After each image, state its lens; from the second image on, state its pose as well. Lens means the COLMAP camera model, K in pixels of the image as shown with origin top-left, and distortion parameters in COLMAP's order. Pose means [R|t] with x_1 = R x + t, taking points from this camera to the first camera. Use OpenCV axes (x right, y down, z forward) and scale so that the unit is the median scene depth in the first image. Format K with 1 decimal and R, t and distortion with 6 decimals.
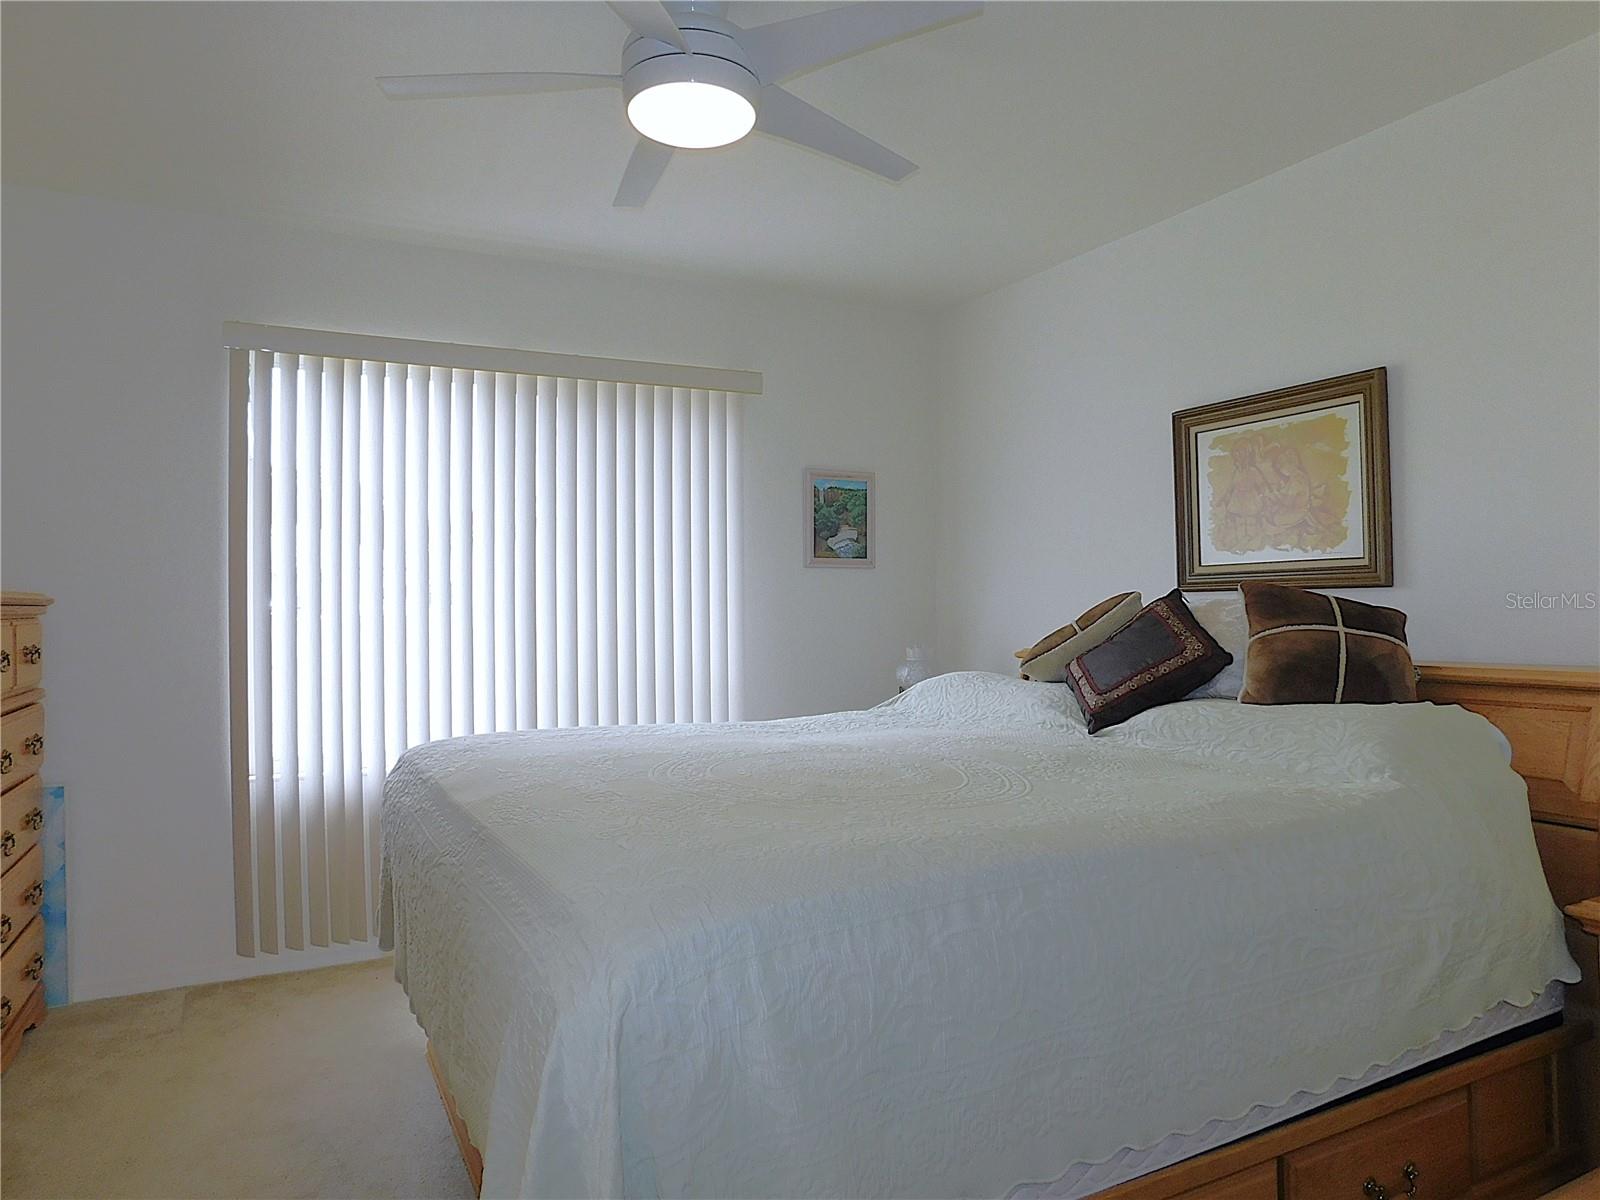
lens RADIAL K [[1020.6, 0, 806.5], [0, 1020.6, 590.1], [0, 0, 1]] dist [-0.007299, 0.000631]
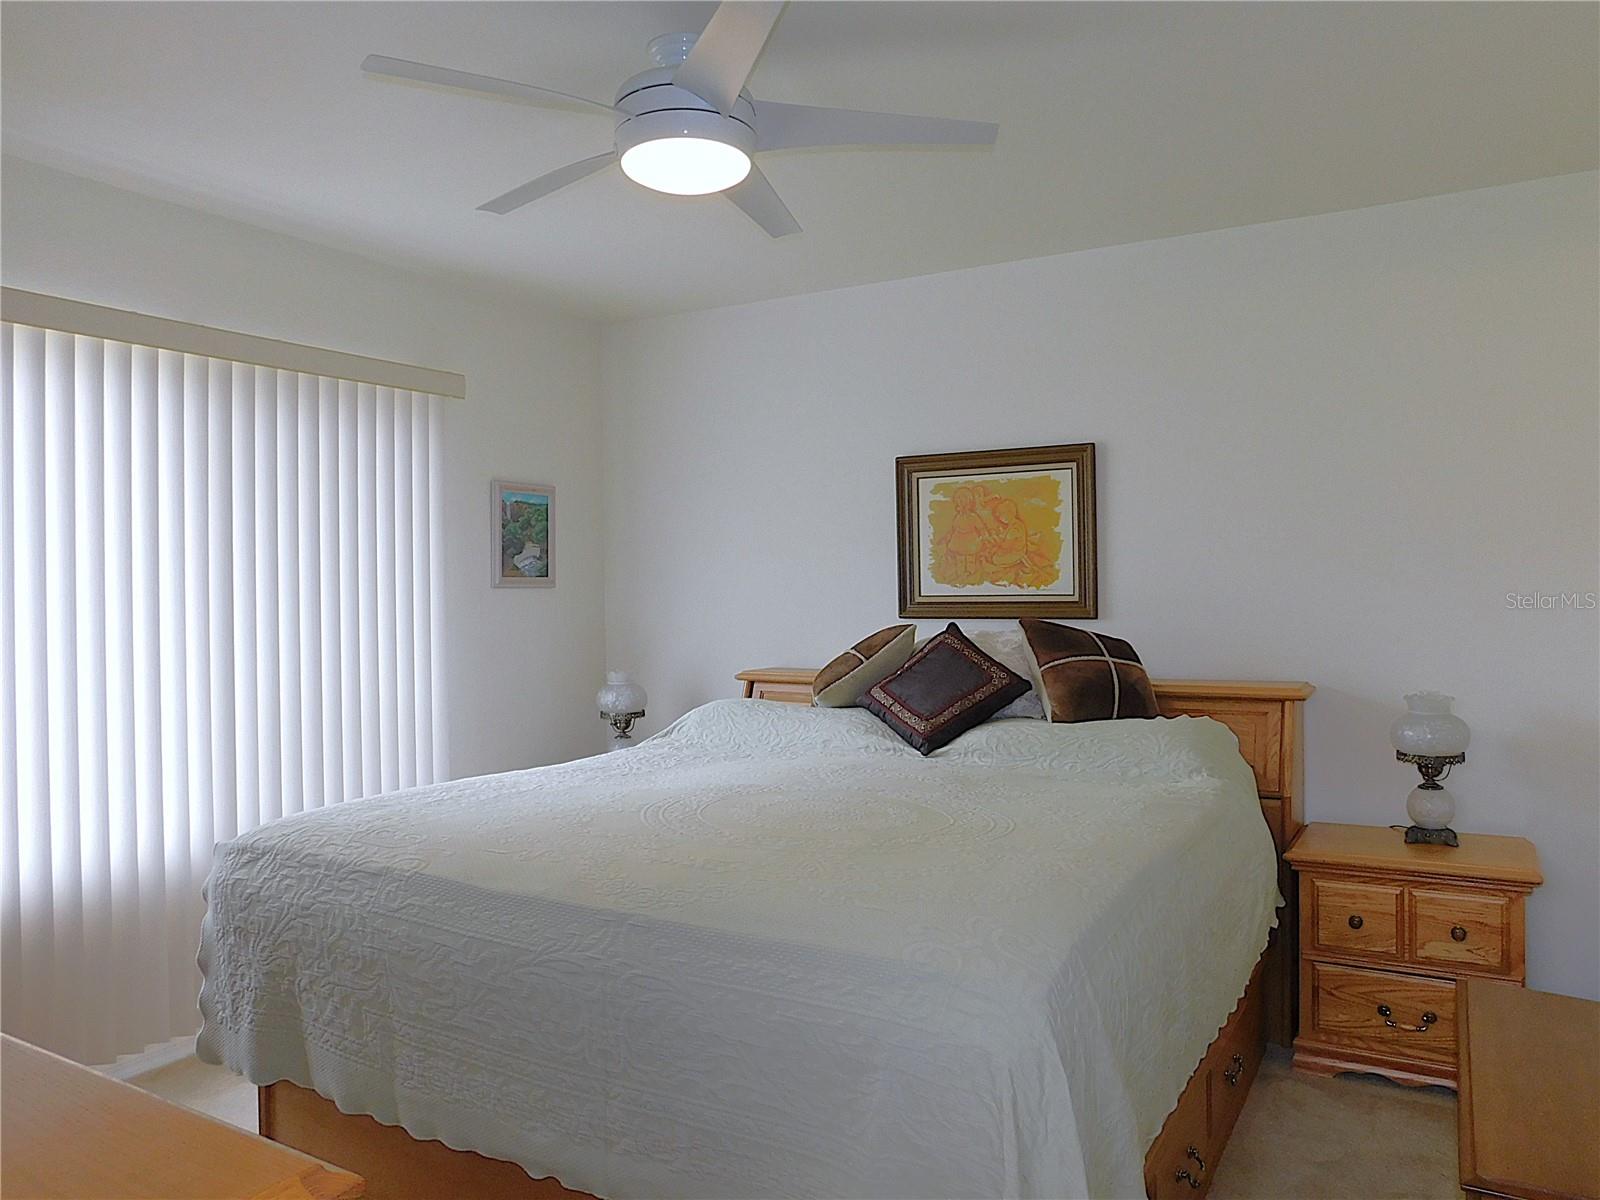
lens RADIAL K [[1088.8, 0, 799.1], [0, 1088.8, 604.6], [0, 0, 1]] dist [-0.056903, 0.038692]
pose [[0.867622, -0.006679, 0.497180, -0.365736], [-0.004448, 0.999766, 0.021191, -0.042833], [-0.497205, -0.020597, 0.867389, 0.019442]]
